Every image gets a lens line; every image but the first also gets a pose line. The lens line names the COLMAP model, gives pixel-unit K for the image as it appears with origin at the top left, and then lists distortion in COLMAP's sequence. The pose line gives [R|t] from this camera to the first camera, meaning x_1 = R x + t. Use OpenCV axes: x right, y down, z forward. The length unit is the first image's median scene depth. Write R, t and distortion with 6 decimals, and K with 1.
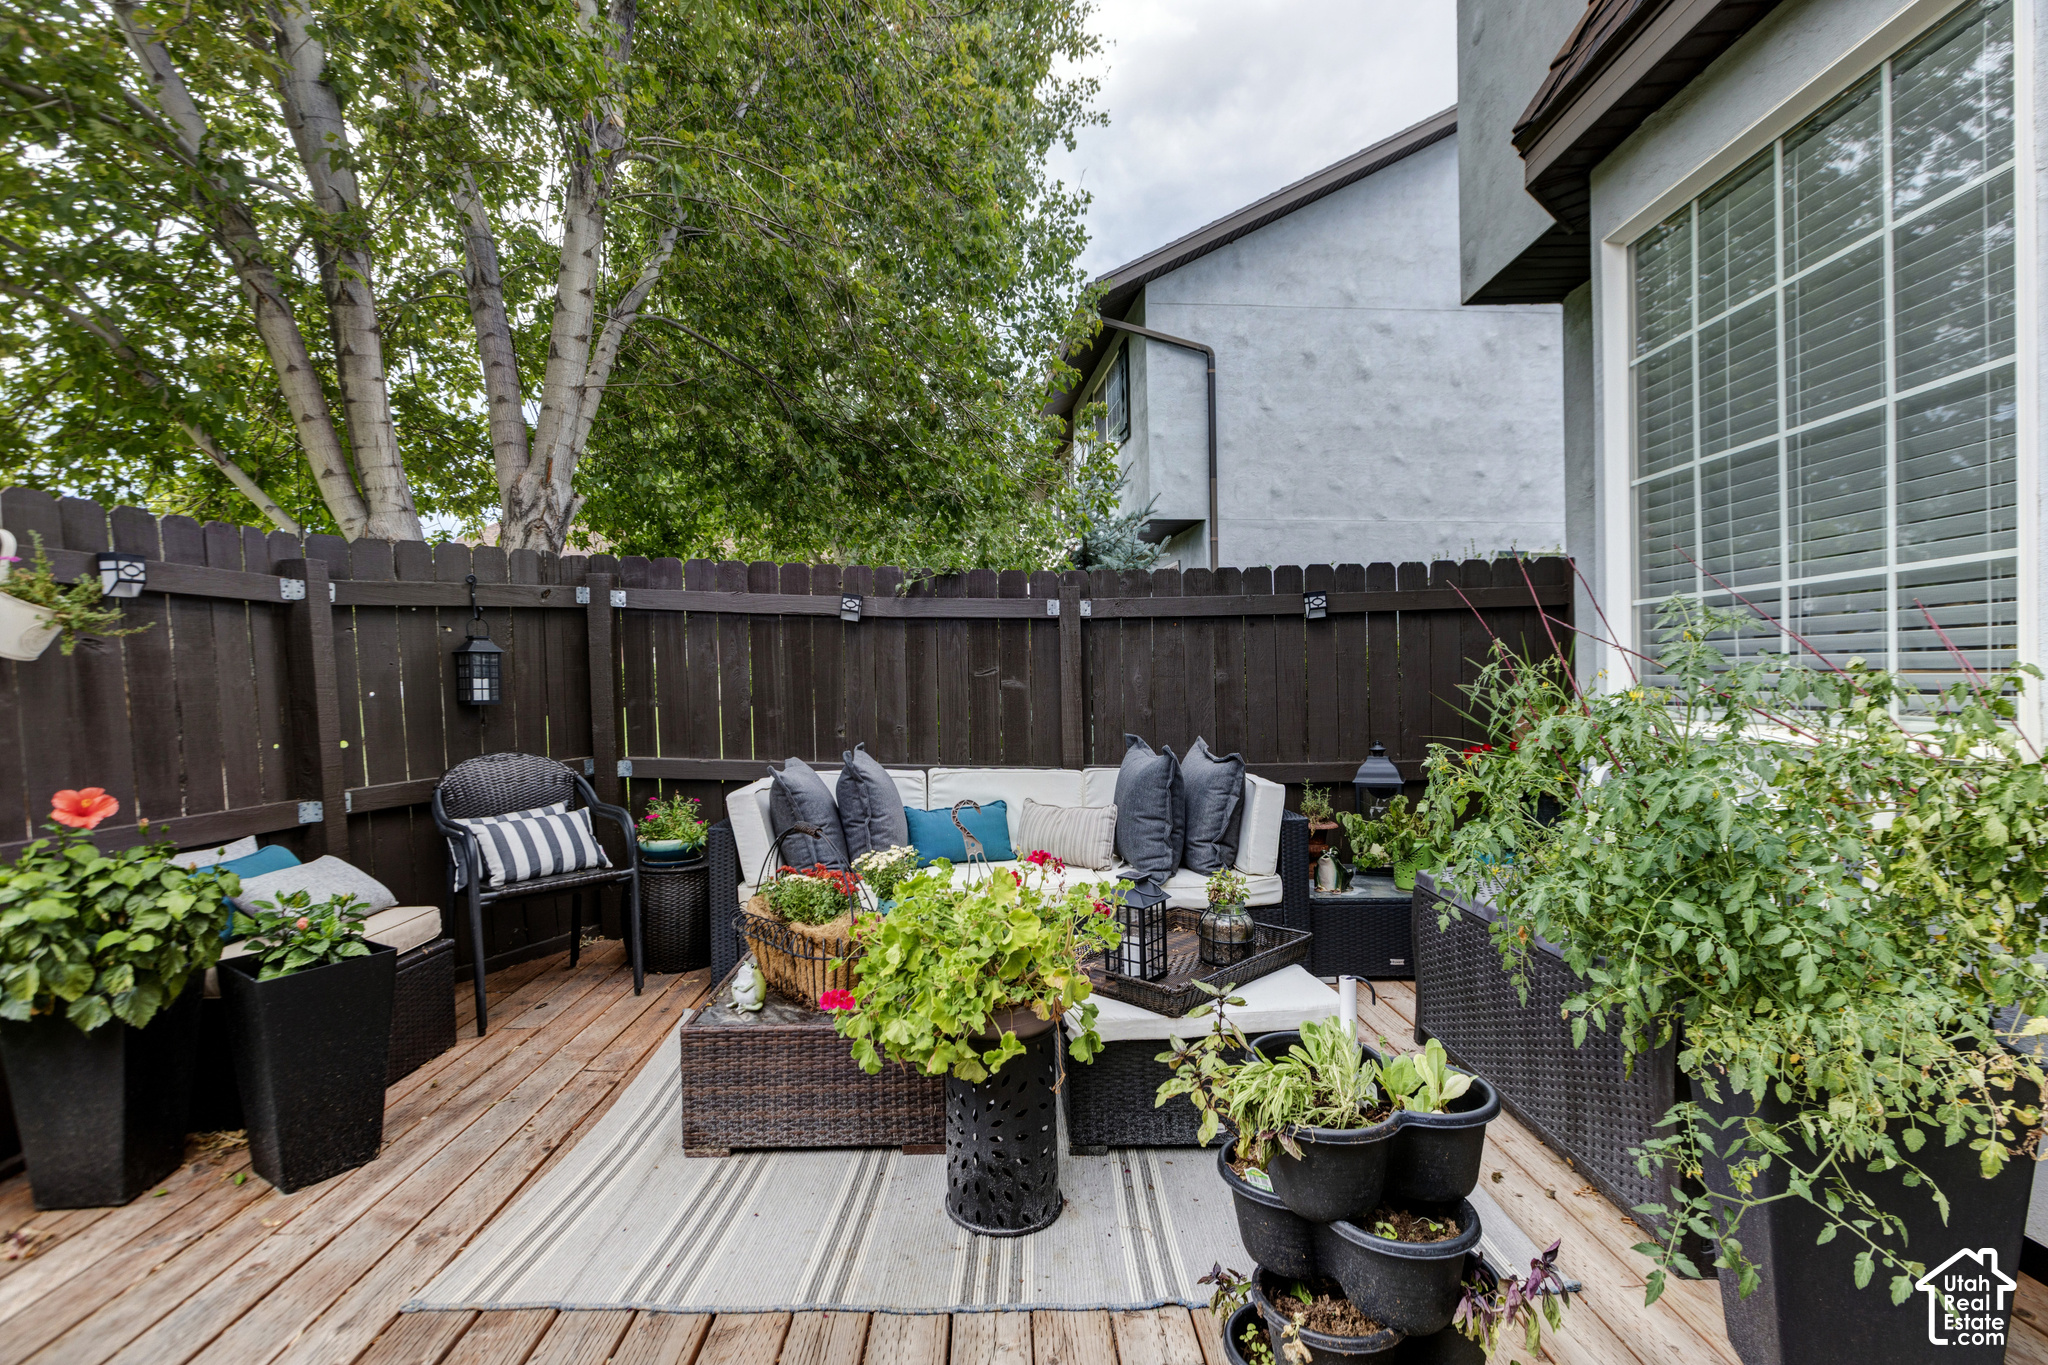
lens RADIAL K [[923.9, 0, 1016.9], [0, 923.9, 688.4], [0, 0, 1]] dist [0.001850, 0.001059]
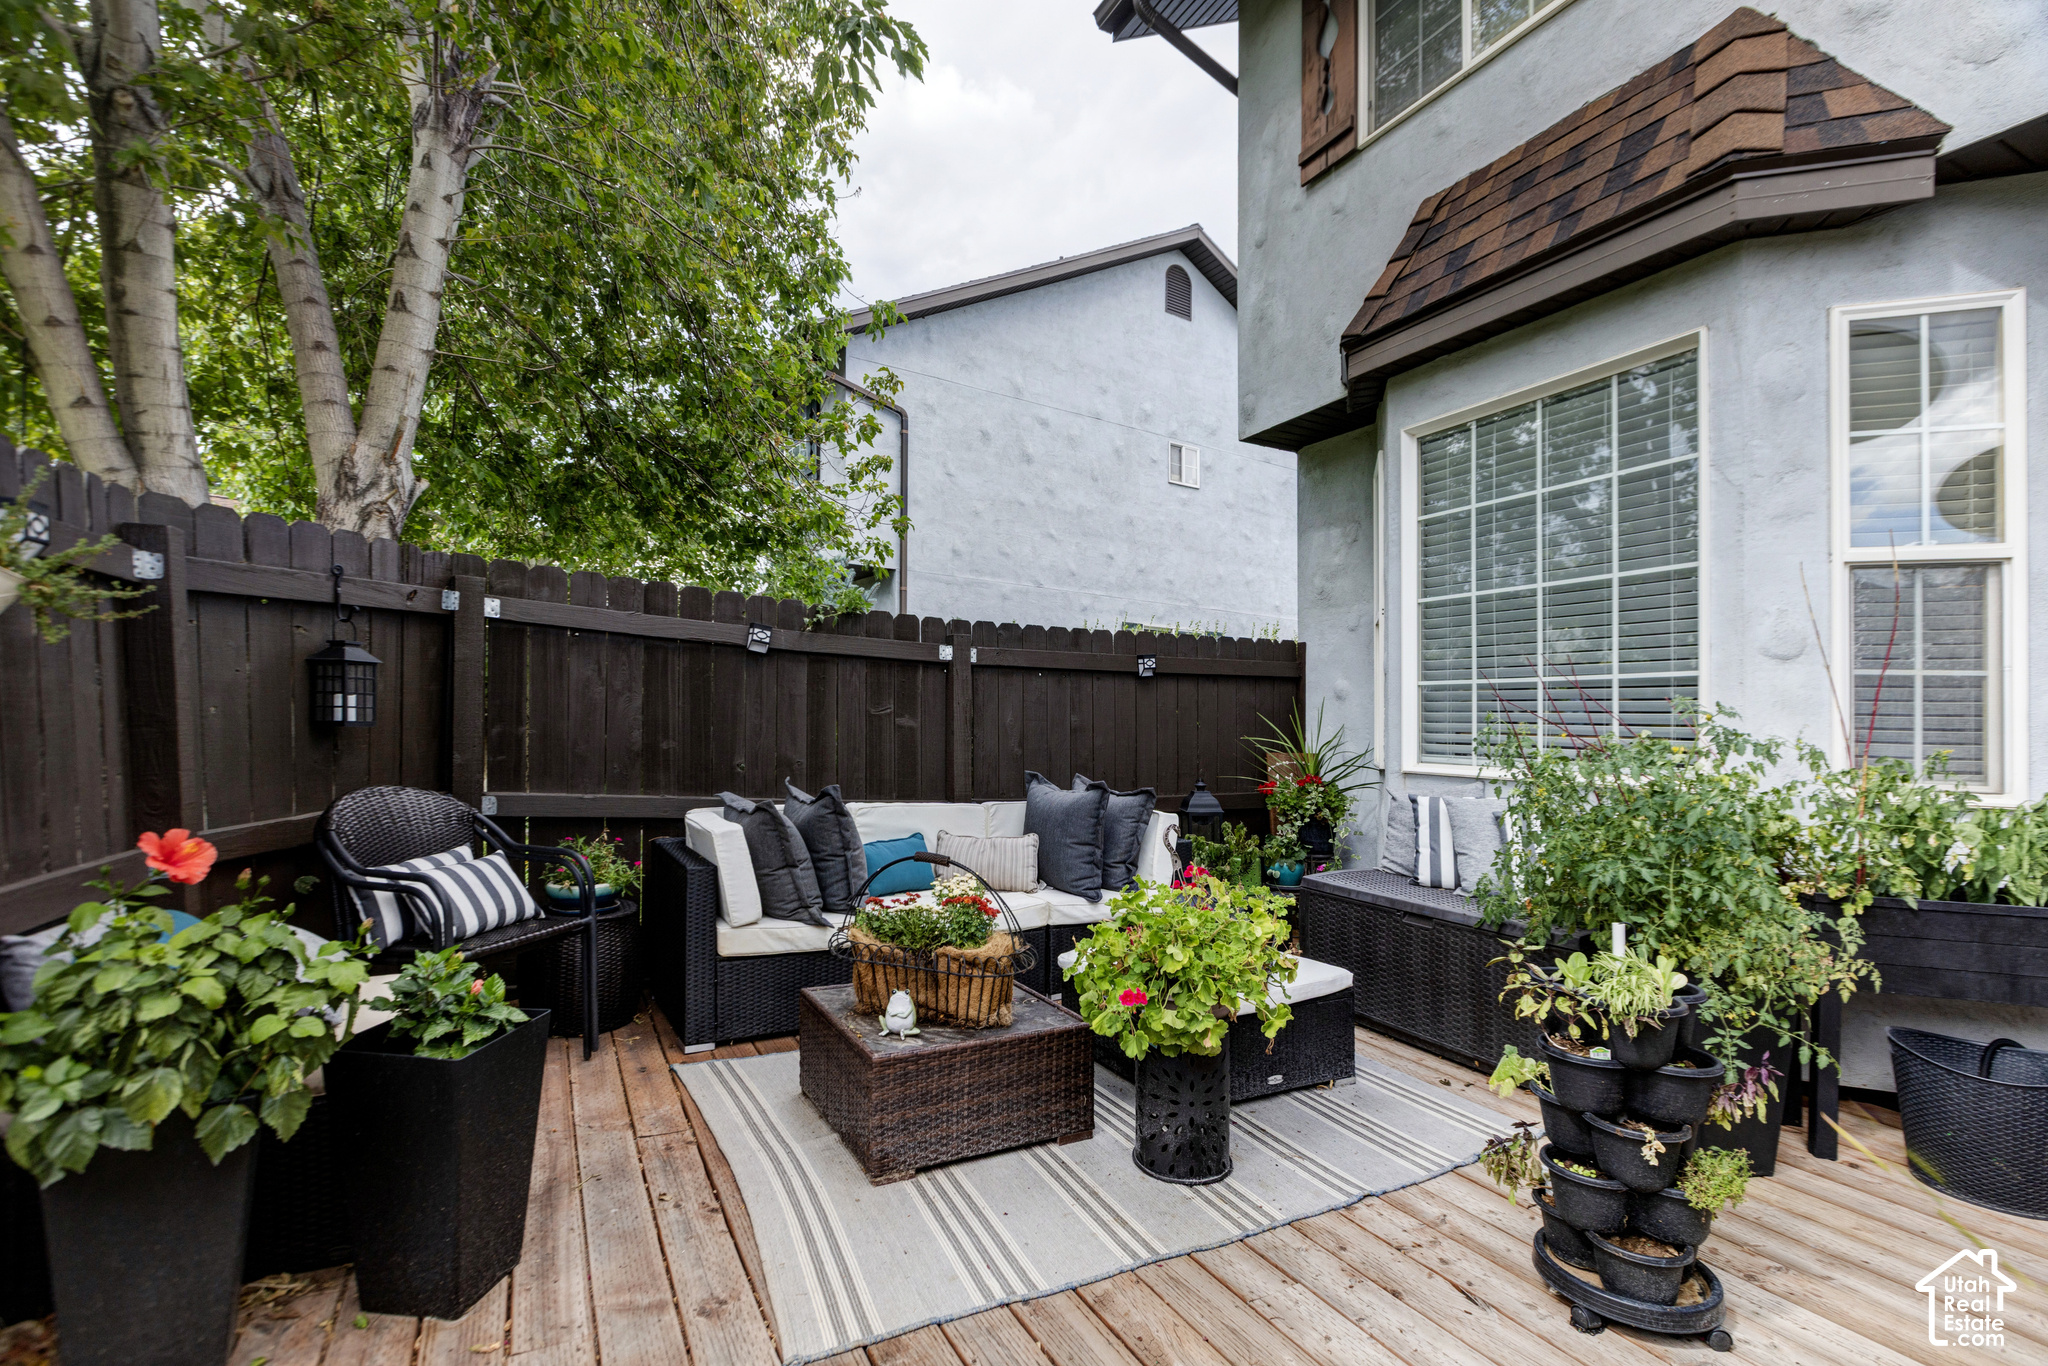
lens RADIAL K [[923.9, 0, 1007.6], [0, 923.9, 698.4], [0, 0, 1]] dist [0.001850, 0.001059]
pose [[0.883980, 0.046486, 0.465208, -0.421144], [-0.032054, 0.998729, -0.038891, 0.005679], [-0.466425, 0.019467, 0.884347, 0.017391]]
